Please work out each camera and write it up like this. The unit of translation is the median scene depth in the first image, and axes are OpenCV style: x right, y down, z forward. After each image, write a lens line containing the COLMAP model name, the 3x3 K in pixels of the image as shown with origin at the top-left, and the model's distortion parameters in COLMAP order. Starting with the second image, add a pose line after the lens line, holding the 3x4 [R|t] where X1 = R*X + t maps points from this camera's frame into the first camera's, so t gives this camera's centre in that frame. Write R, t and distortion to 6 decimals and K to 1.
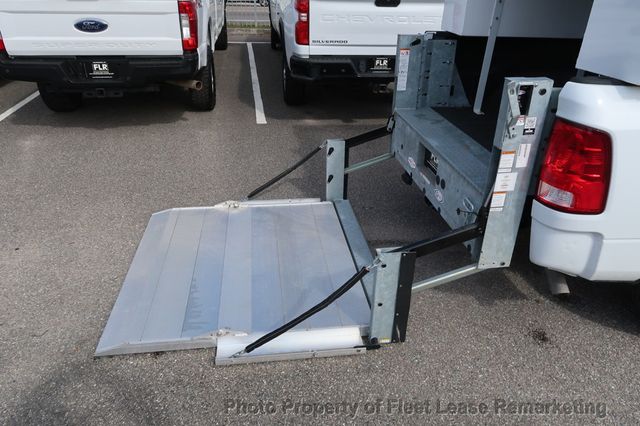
lens RADIAL K [[441.3, 0, 317.8], [0, 441.3, 215.7], [0, 0, 1]] dist [-0.030881, 0.007158]
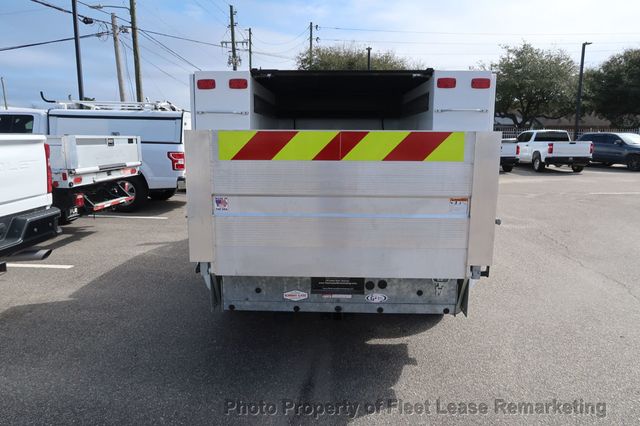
lens RADIAL K [[441.3, 0, 317.8], [0, 441.3, 215.7], [0, 0, 1]] dist [-0.030881, 0.007158]
pose [[0.160970, -0.189279, 0.968639, -0.671493], [0.463076, 0.881187, 0.095236, -0.350658], [-0.871579, 0.433223, 0.229496, 0.713773]]
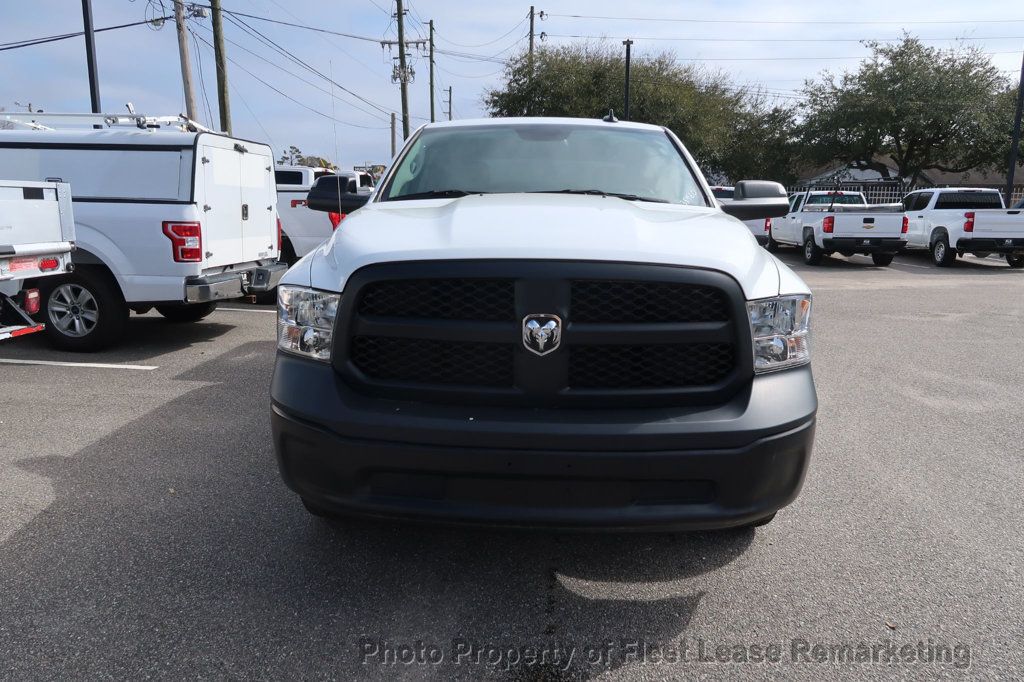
lens RADIAL K [[706.1, 0, 508.4], [0, 706.1, 345.4], [0, 0, 1]] dist [-0.030881, 0.007158]
pose [[0.215733, -0.206401, 0.954389, 0.211837], [0.456494, 0.885336, 0.088280, -0.285857], [-0.863176, 0.416628, 0.285217, 0.719178]]
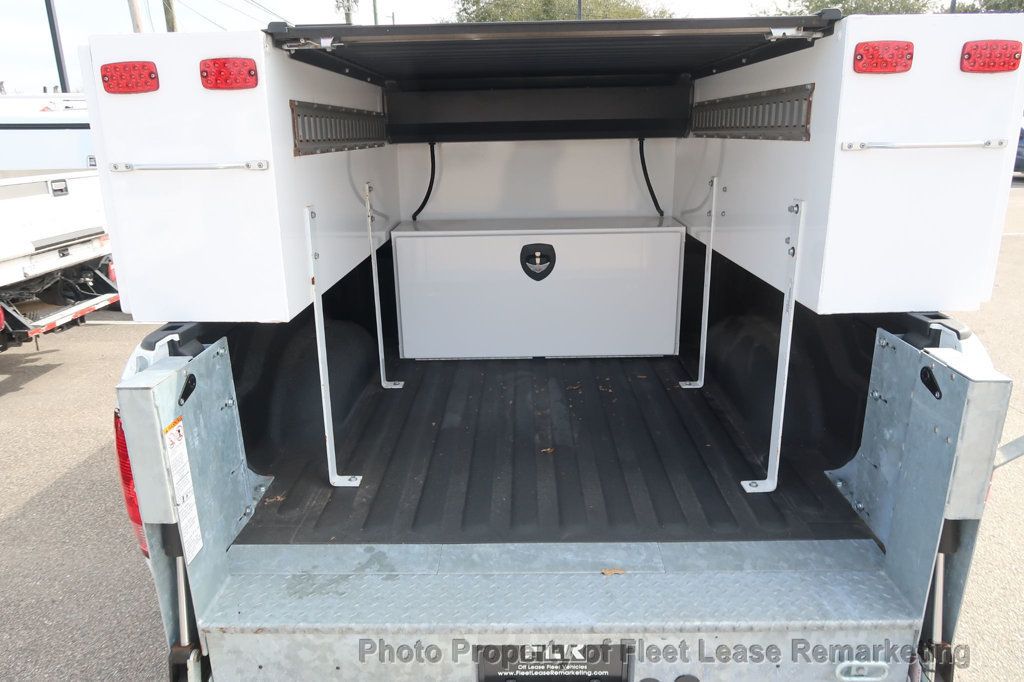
lens RADIAL K [[706.1, 0, 508.4], [0, 706.1, 345.4], [0, 0, 1]] dist [-0.030881, 0.007158]
pose [[0.142125, -0.308276, 0.940620, -0.175791], [0.486824, 0.849165, 0.204745, -0.443137], [-0.861860, 0.428817, 0.270764, 0.743499]]
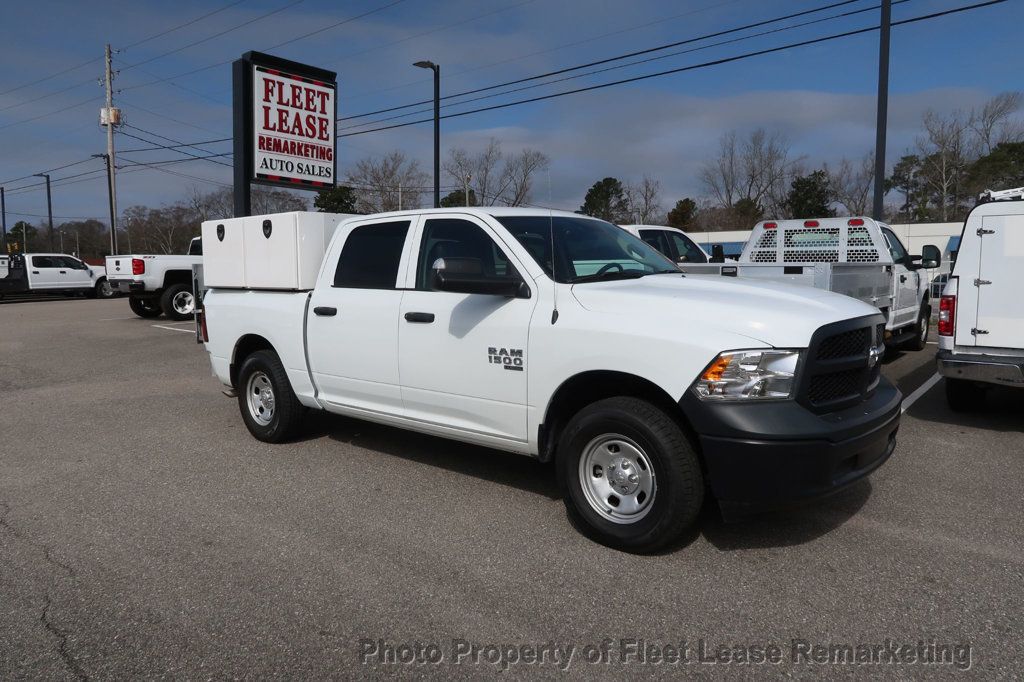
lens RADIAL K [[706.1, 0, 508.4], [0, 706.1, 345.4], [0, 0, 1]] dist [-0.030881, 0.007158]
pose [[0.662229, 0.055440, -0.747248, 2.843029], [-0.336949, 0.912773, -0.230891, 0.208367], [0.669267, 0.404687, 0.623145, -0.150541]]
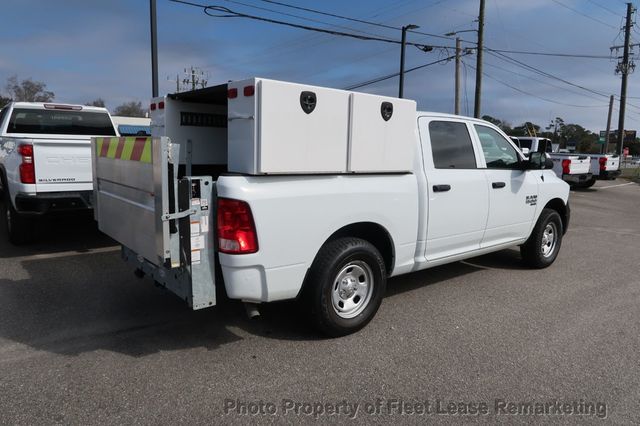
lens RADIAL K [[441.3, 0, 317.8], [0, 441.3, 215.7], [0, 0, 1]] dist [-0.030881, 0.007158]
pose [[0.845085, -0.076689, 0.529103, -0.010954], [0.242381, 0.937066, -0.251313, 0.212742], [-0.476532, 0.340625, 0.810489, -0.305105]]
